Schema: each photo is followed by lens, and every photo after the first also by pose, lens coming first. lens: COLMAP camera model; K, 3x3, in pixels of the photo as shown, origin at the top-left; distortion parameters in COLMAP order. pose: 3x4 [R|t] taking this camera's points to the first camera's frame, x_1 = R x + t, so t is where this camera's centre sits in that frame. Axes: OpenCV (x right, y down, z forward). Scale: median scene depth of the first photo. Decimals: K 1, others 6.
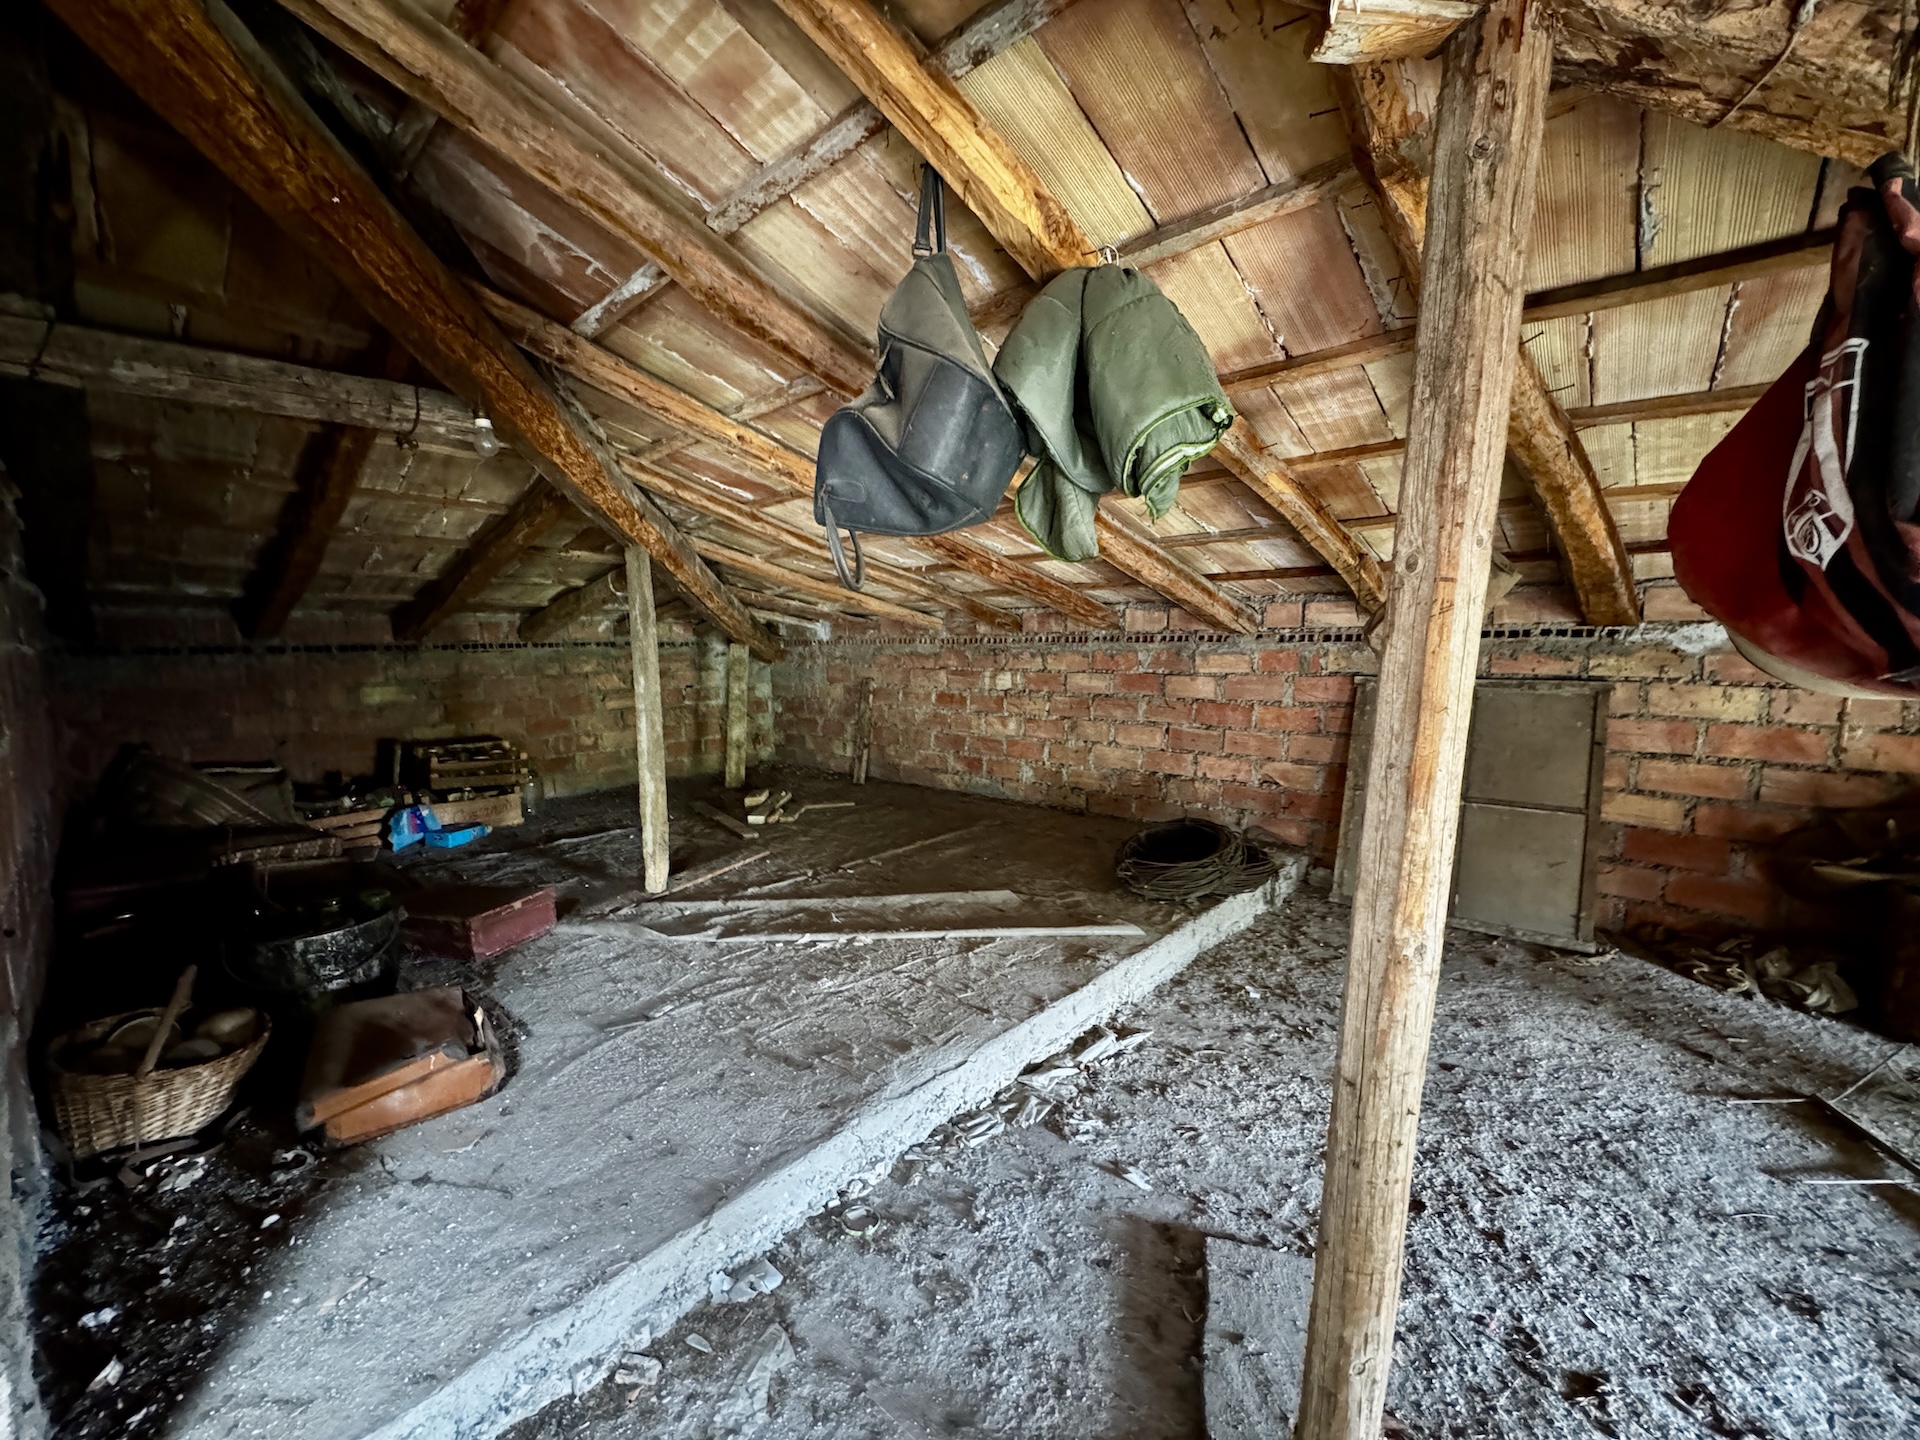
lens RADIAL K [[766.1, 0, 961.8], [0, 766.1, 716.1], [0, 0, 1]] dist [-0.001502, -0.000216]
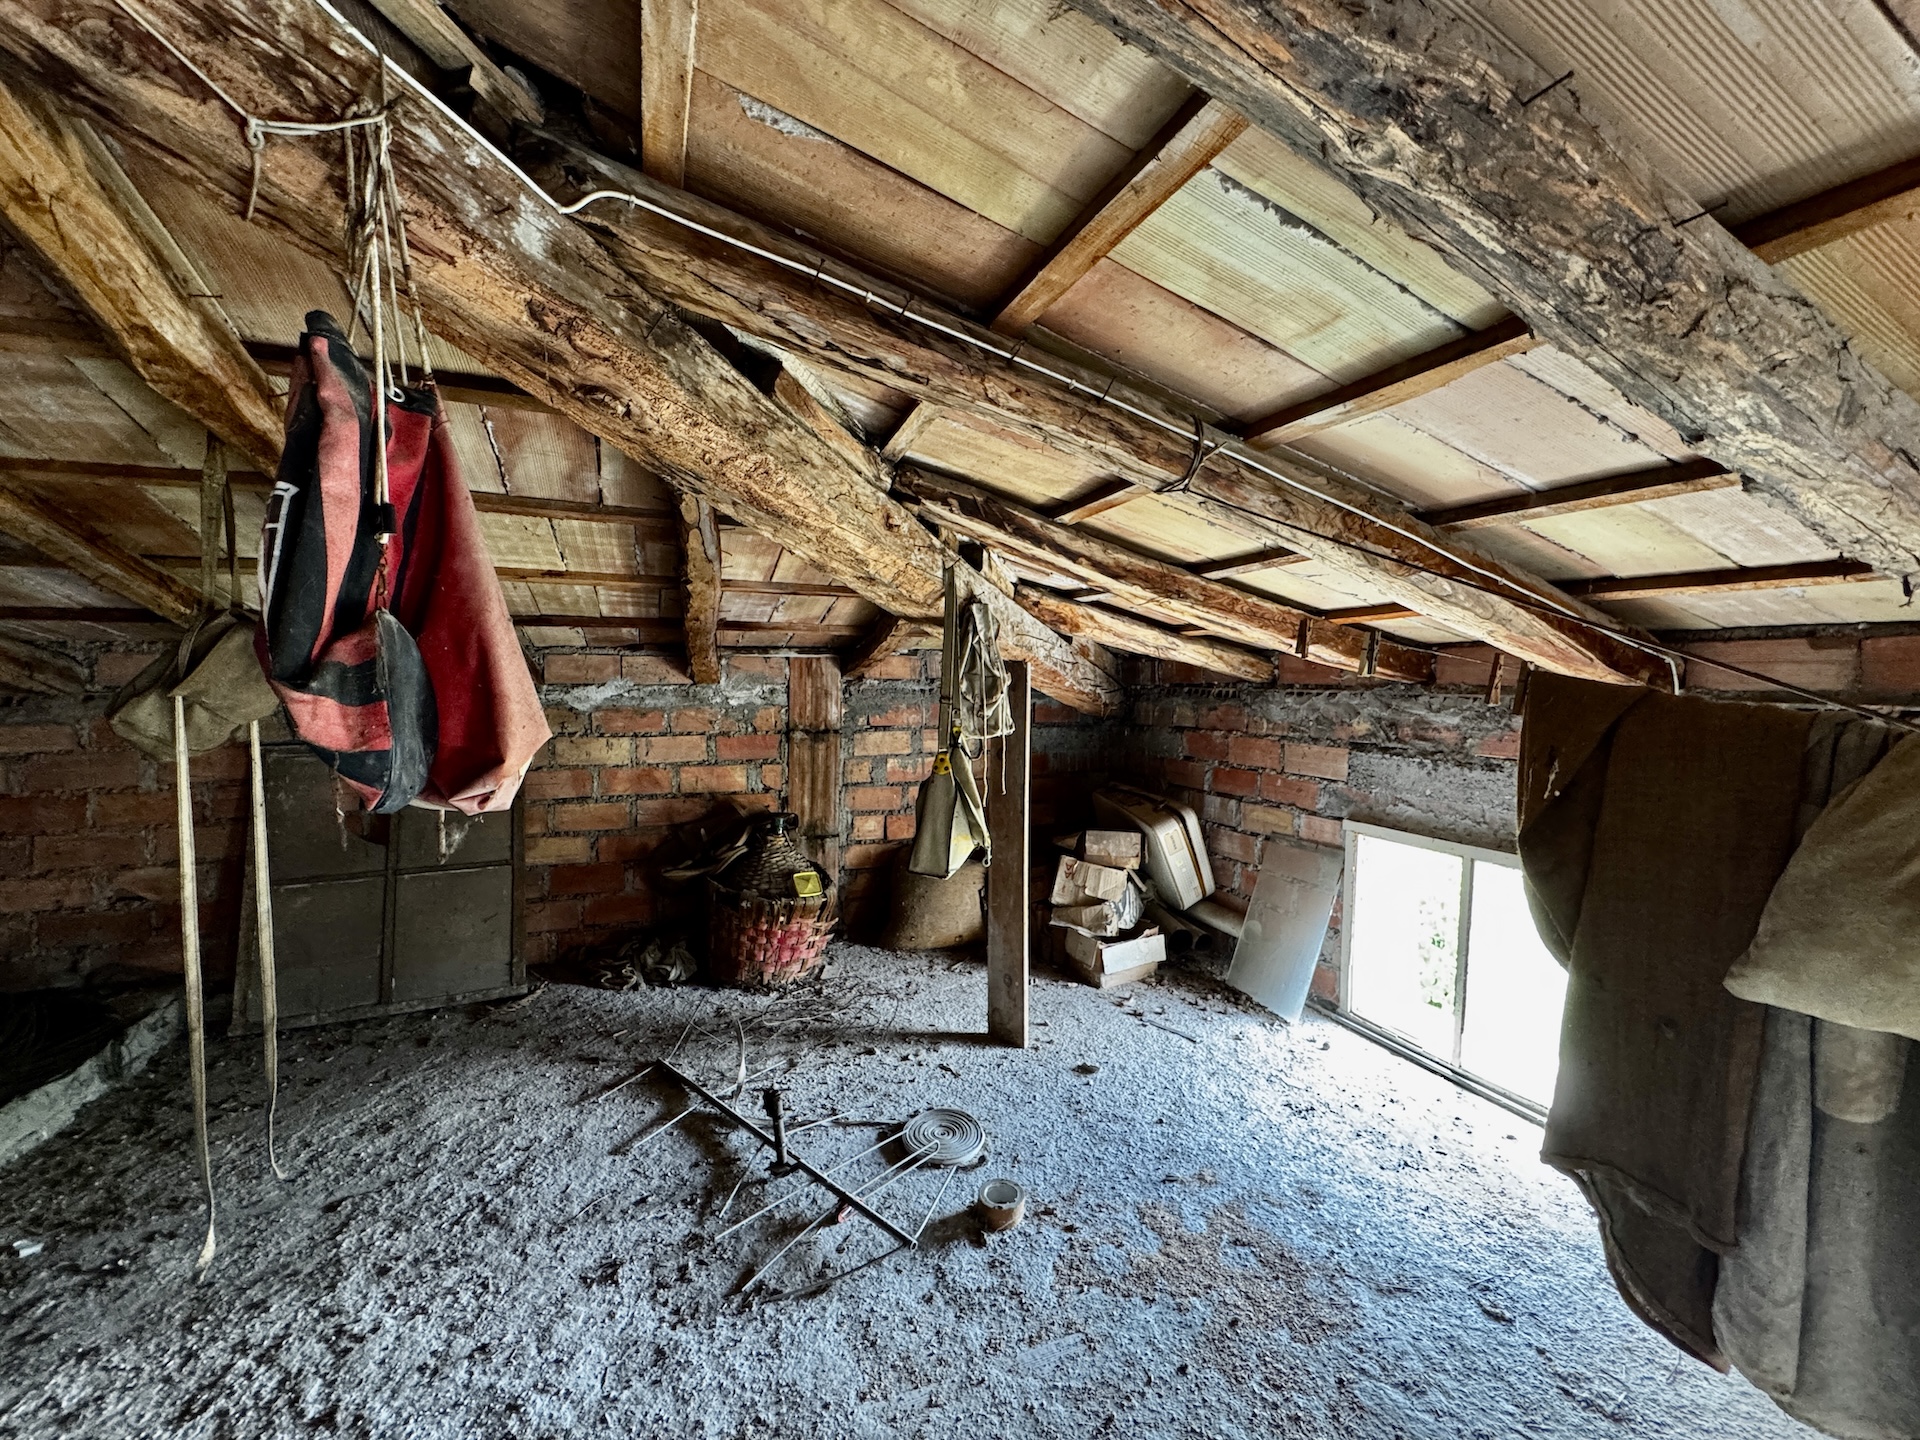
lens RADIAL K [[766.1, 0, 961.8], [0, 766.1, 716.1], [0, 0, 1]] dist [-0.001502, -0.000216]
pose [[0.438100, -0.040805, 0.898000, 0.161596], [0.086558, 0.996242, 0.003041, -0.029504], [-0.894749, 0.076397, 0.439985, -0.049637]]
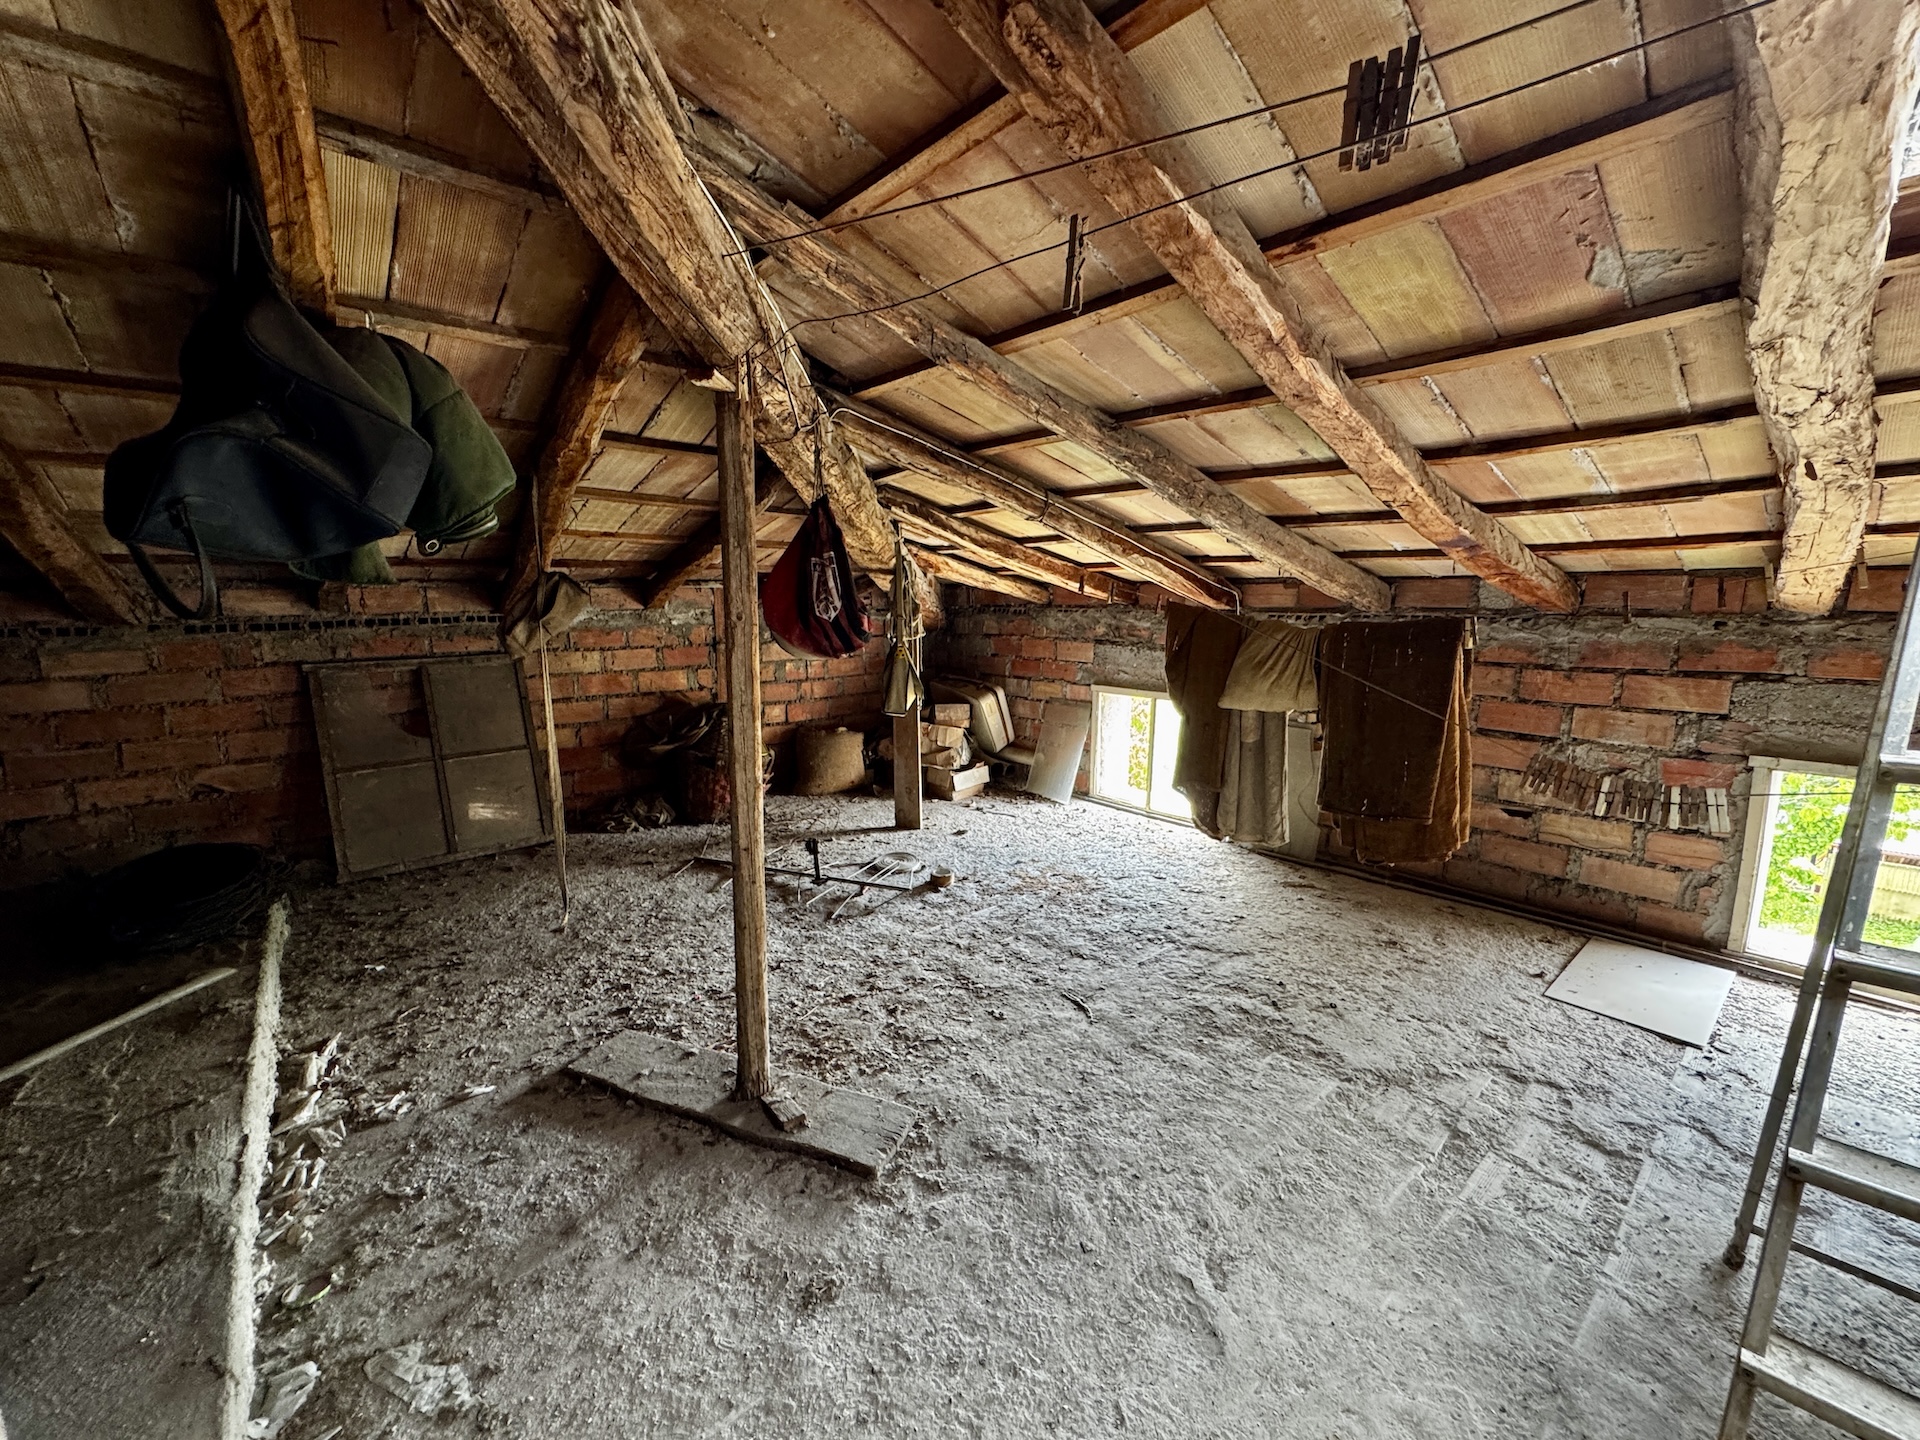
lens RADIAL K [[766.1, 0, 961.8], [0, 766.1, 716.1], [0, 0, 1]] dist [-0.001502, -0.000216]
pose [[0.126596, -0.152069, 0.980229, -0.519511], [0.103382, 0.984821, 0.139430, -0.050140], [-0.986552, 0.083687, 0.140396, 0.011949]]
